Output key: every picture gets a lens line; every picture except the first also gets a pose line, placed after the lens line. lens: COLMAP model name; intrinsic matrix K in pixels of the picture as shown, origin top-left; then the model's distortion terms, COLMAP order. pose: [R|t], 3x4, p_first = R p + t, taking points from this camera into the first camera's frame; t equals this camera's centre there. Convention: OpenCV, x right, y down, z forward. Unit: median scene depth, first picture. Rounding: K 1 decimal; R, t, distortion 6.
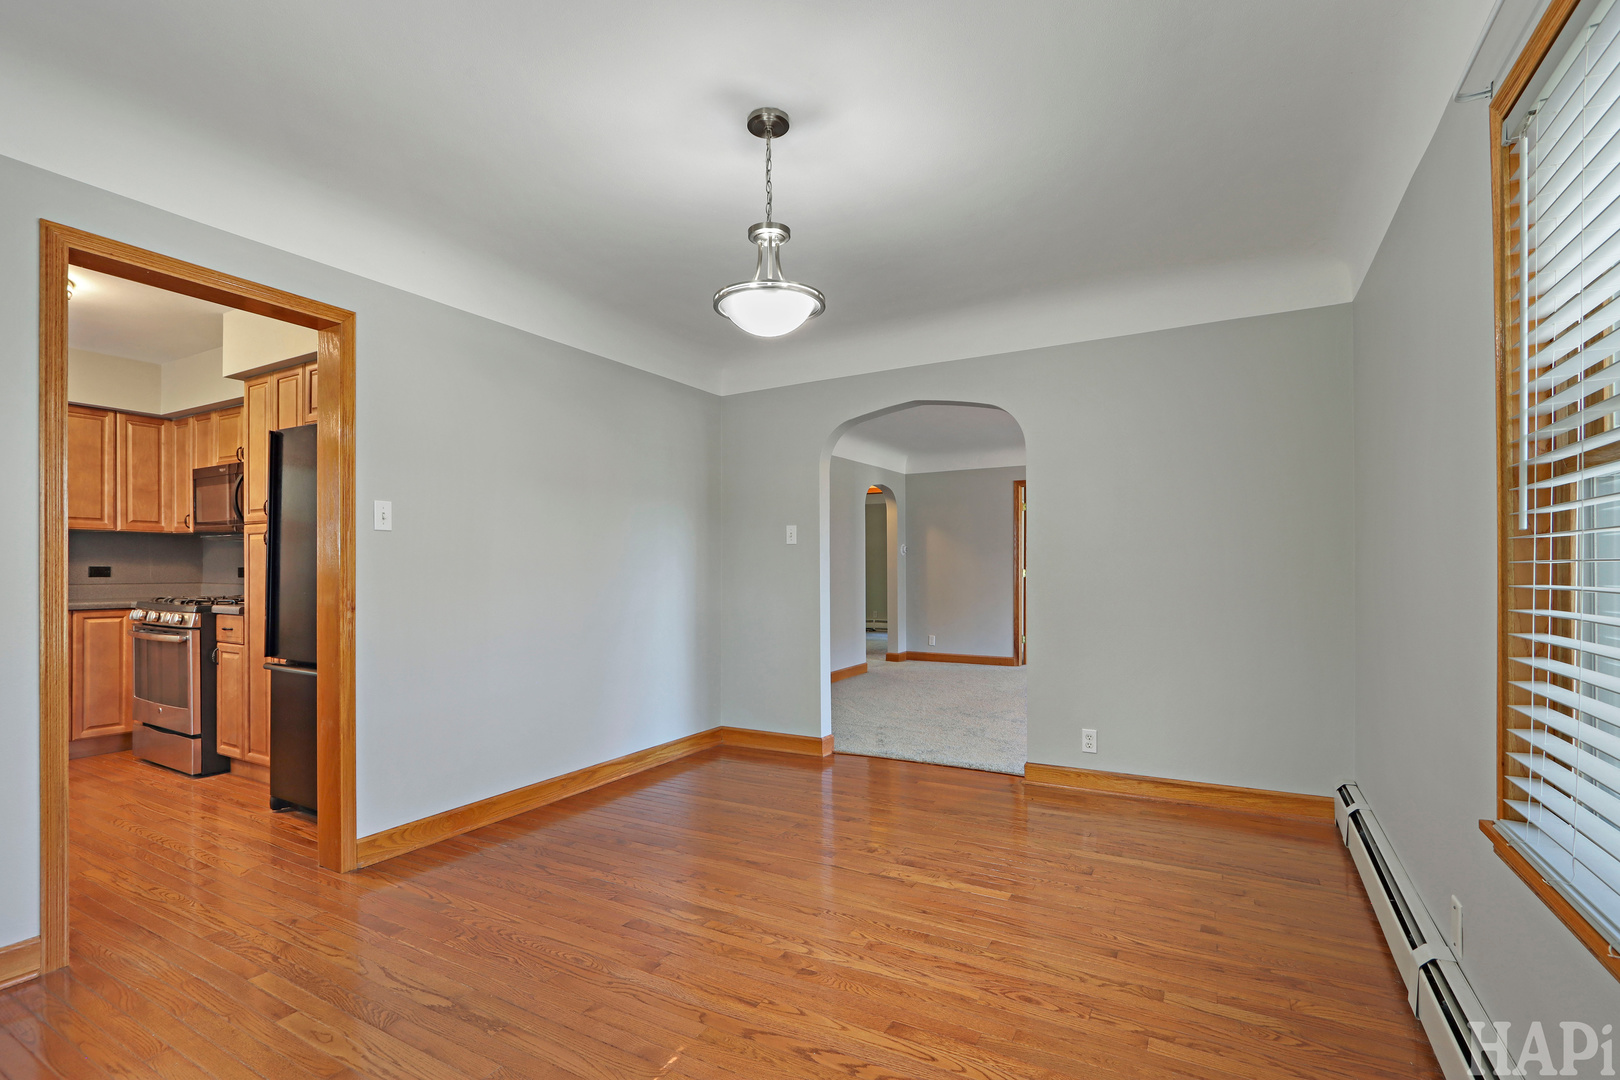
lens RADIAL K [[757.9, 0, 783.8], [0, 757.9, 566.8], [0, 0, 1]] dist [-0.005808, 0.000661]
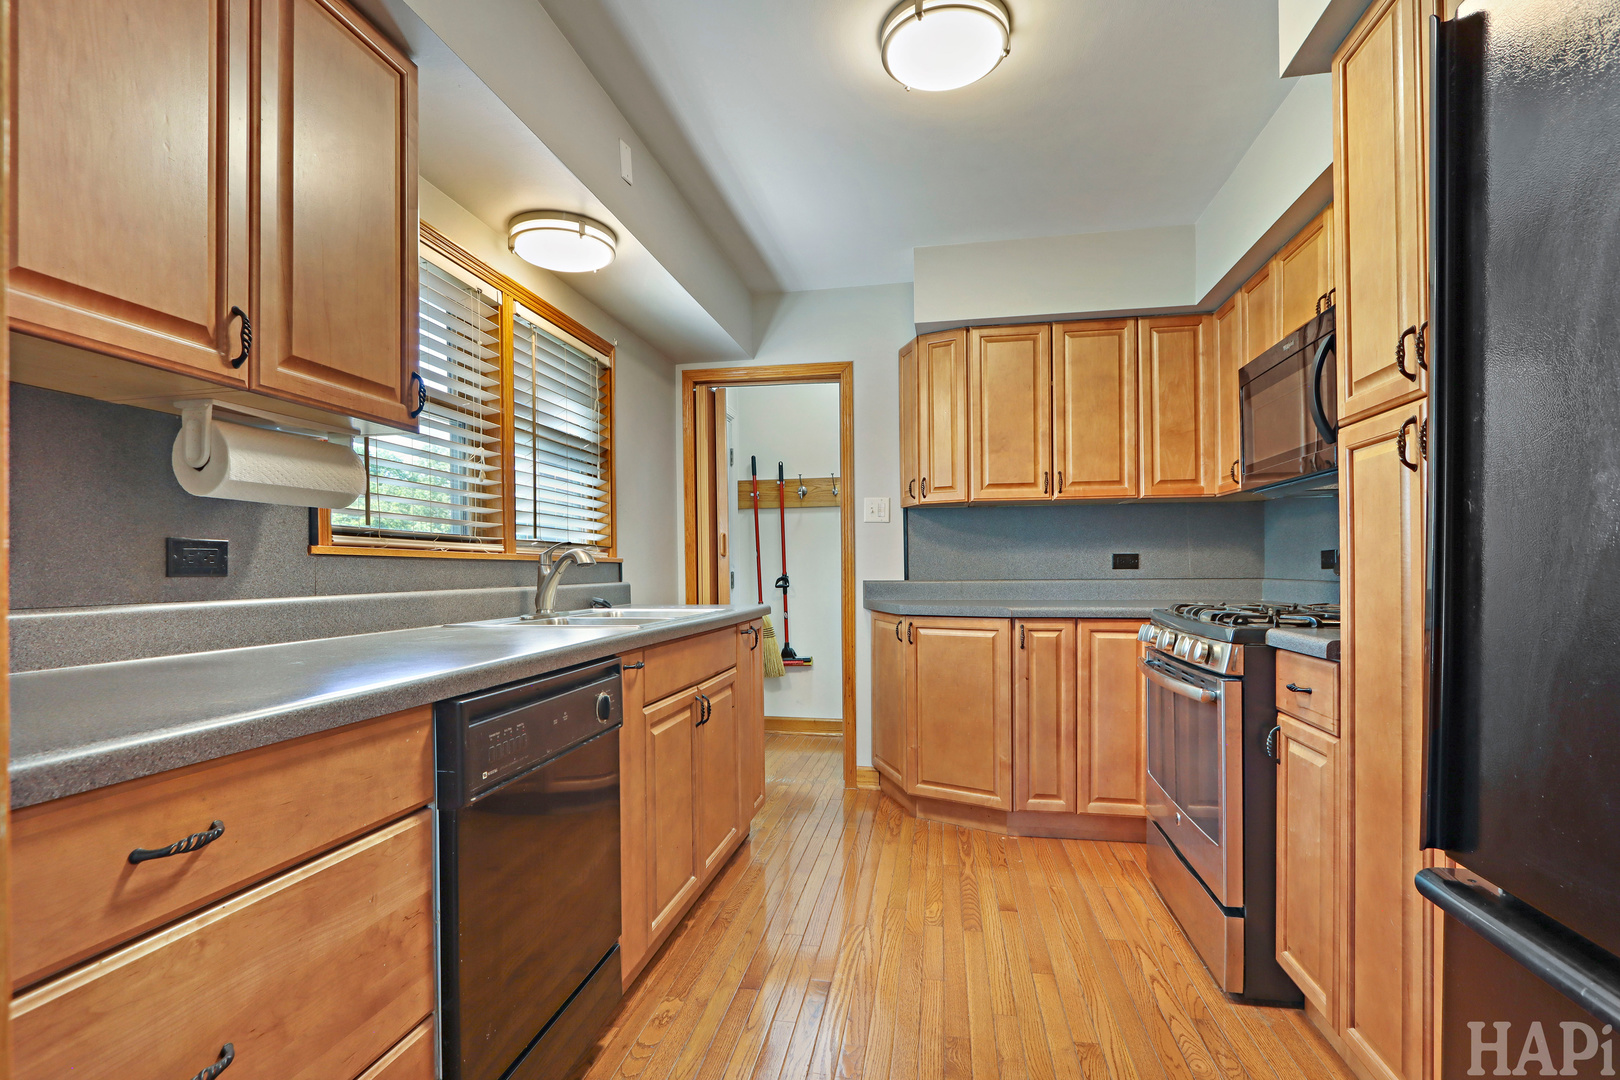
lens RADIAL K [[757.9, 0, 788.8], [0, 757.9, 564.5], [0, 0, 1]] dist [-0.005808, 0.000661]
pose [[0.324129, -0.005462, -0.945997, -0.420811], [0.004019, 0.999982, -0.004396, 0.013755], [0.946004, -0.002377, 0.324146, 0.582157]]
